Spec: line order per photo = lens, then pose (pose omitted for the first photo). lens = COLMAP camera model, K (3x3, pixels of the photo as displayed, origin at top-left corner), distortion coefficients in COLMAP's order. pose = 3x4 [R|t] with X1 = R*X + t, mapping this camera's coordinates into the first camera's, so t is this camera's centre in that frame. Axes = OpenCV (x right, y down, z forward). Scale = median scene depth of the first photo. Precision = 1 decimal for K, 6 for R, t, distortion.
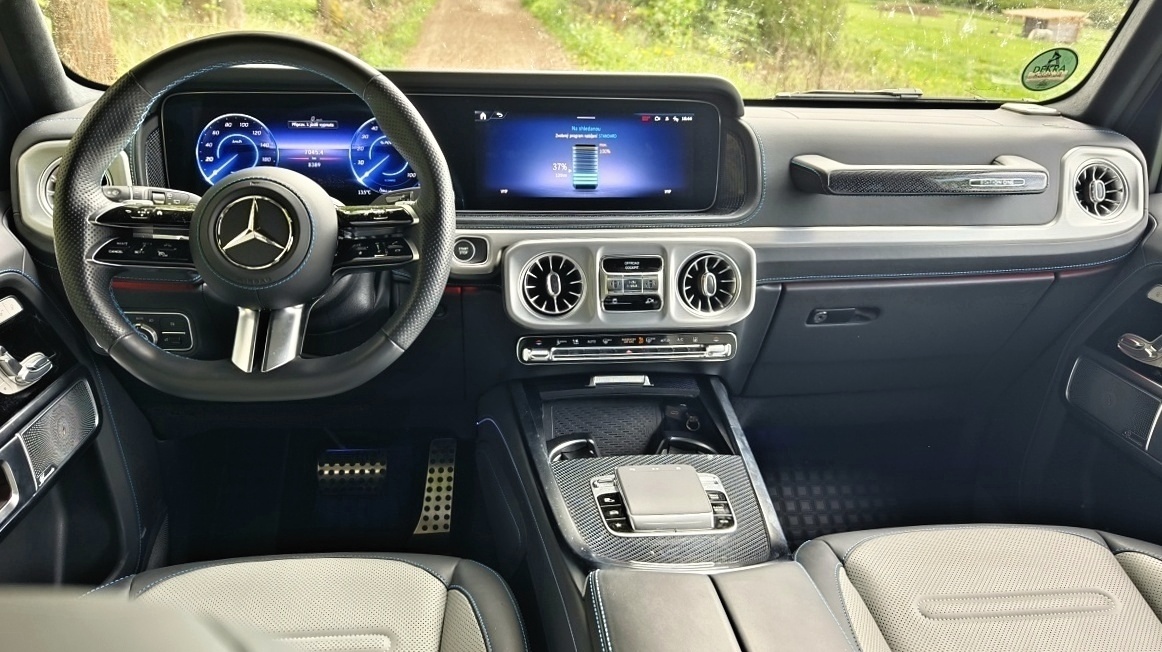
lens RADIAL K [[803.4, 0, 581.0], [0, 803.4, 326.0], [0, 0, 1]] dist [-0.001421, -0.002114]
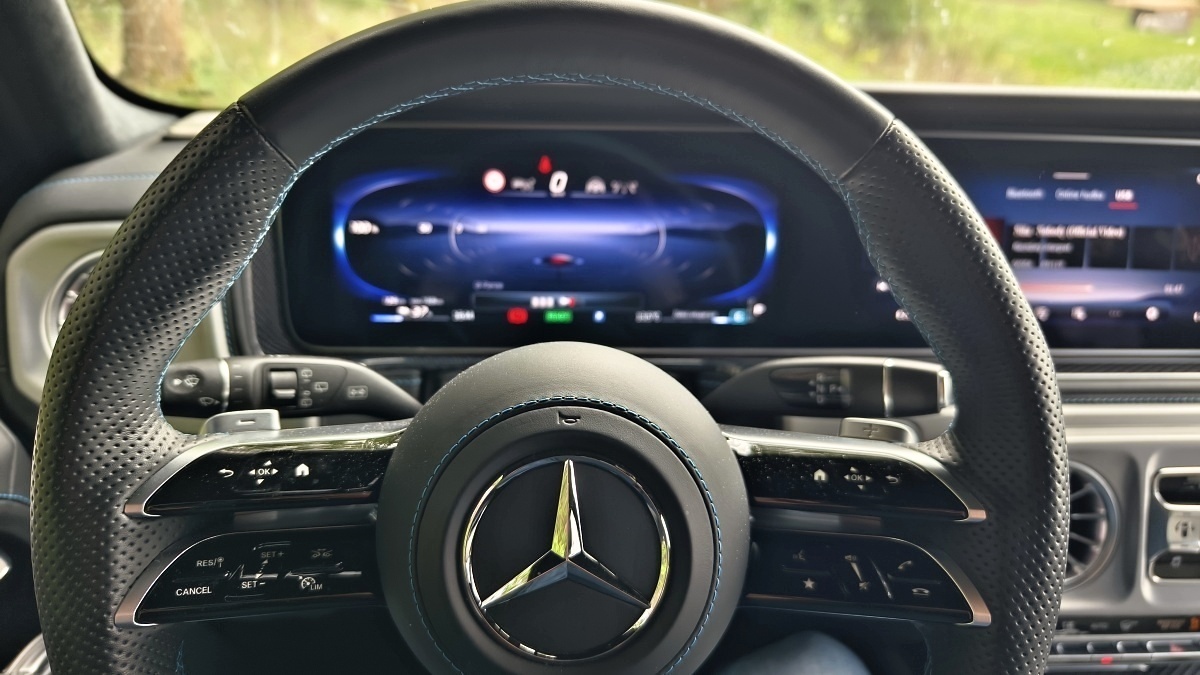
lens RADIAL K [[829.6, 0, 600.0], [0, 829.6, 337.5], [0, 0, 1]] dist [-0.001421, -0.002114]
pose [[0.998365, 0.014347, -0.055329, -0.330316], [-0.013813, 0.999854, 0.010029, -0.194364], [0.055465, -0.009248, 0.998418, 0.557761]]
